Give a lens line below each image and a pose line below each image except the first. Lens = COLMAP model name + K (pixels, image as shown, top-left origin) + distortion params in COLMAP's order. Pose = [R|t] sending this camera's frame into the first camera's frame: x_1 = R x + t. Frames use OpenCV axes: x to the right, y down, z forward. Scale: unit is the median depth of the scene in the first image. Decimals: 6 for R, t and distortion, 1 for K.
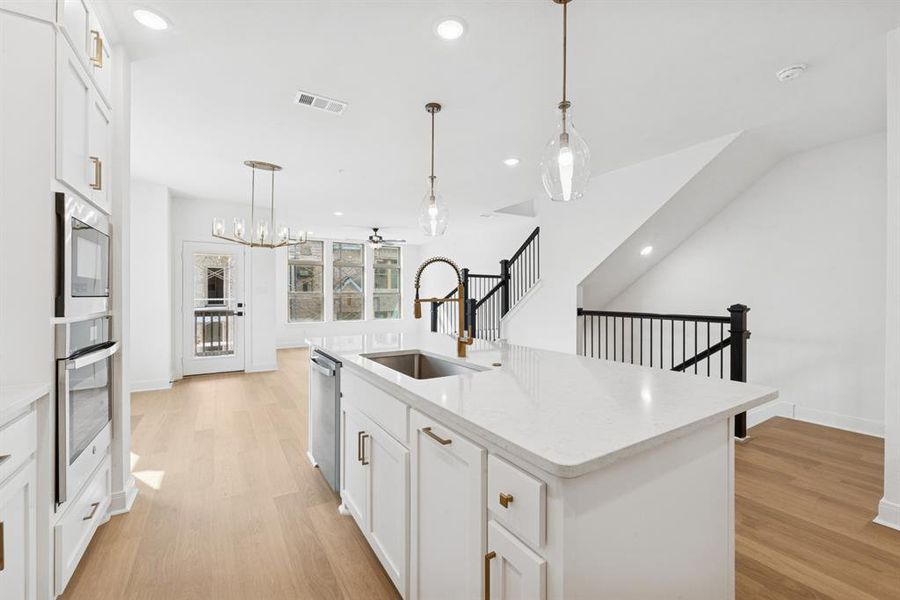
lens RADIAL K [[366.3, 0, 449.3], [0, 366.3, 296.7], [0, 0, 1]] dist [-0.000262, -0.000082]
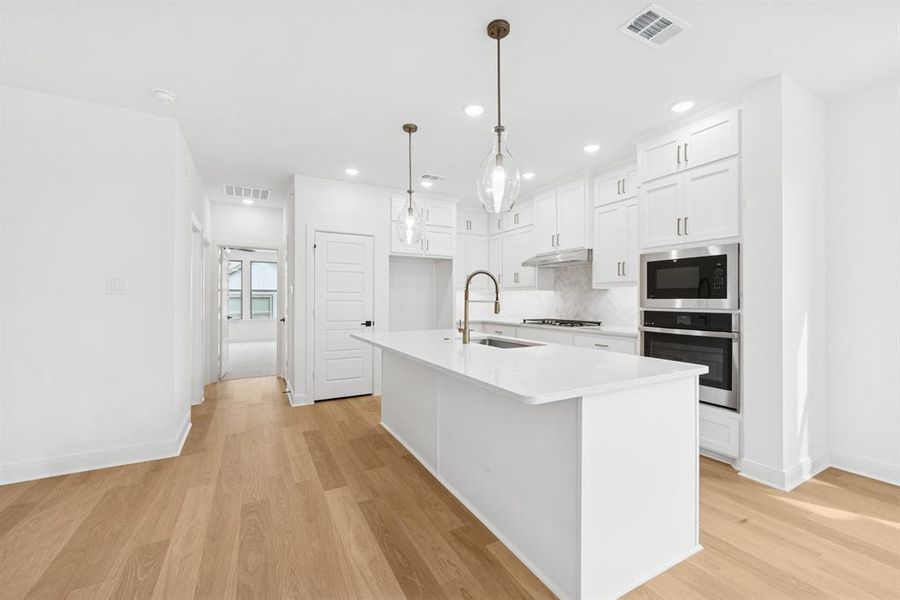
lens RADIAL K [[366.3, 0, 449.3], [0, 366.3, 296.7], [0, 0, 1]] dist [-0.000262, -0.000082]
pose [[-0.997615, 0.001162, 0.069007, 0.002849], [0.000585, 0.999965, -0.008386, 0.003925], [-0.069015, -0.008326, -0.997581, 2.602375]]
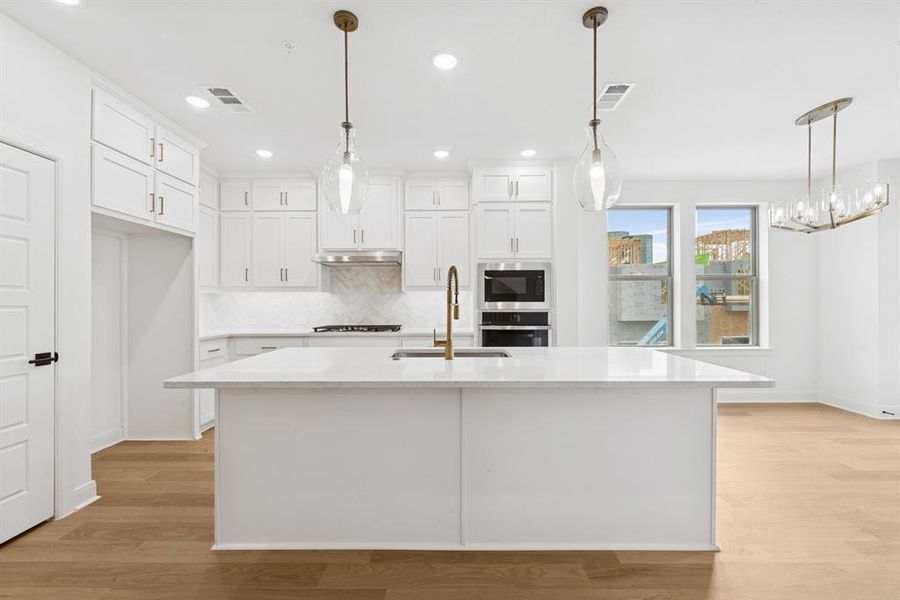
lens RADIAL K [[363.8, 0, 452.4], [0, 363.8, 302.4], [0, 0, 1]] dist [-0.000234, -0.000125]
pose [[-0.535654, 0.001572, -0.844436, 0.996694], [0.003192, 0.999995, -0.000163, 0.002784], [0.844431, -0.002783, -0.535657, 1.730704]]
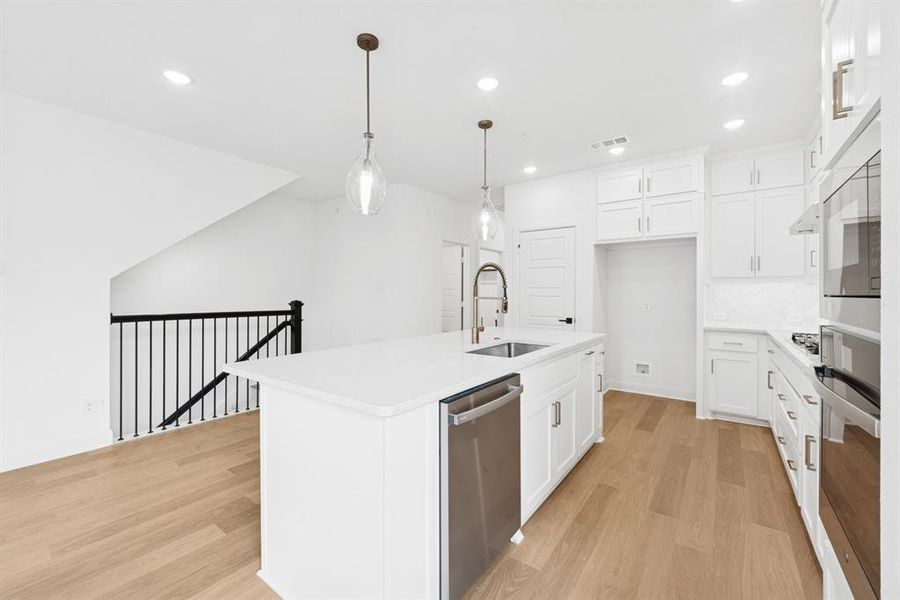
lens RADIAL K [[366.3, 0, 449.3], [0, 366.3, 296.7], [0, 0, 1]] dist [-0.000262, -0.000082]
pose [[-0.355291, -0.005674, 0.934739, -1.210415], [-0.000505, 0.999983, 0.005878, -0.001861], [-0.934756, 0.001616, -0.355288, 1.691381]]
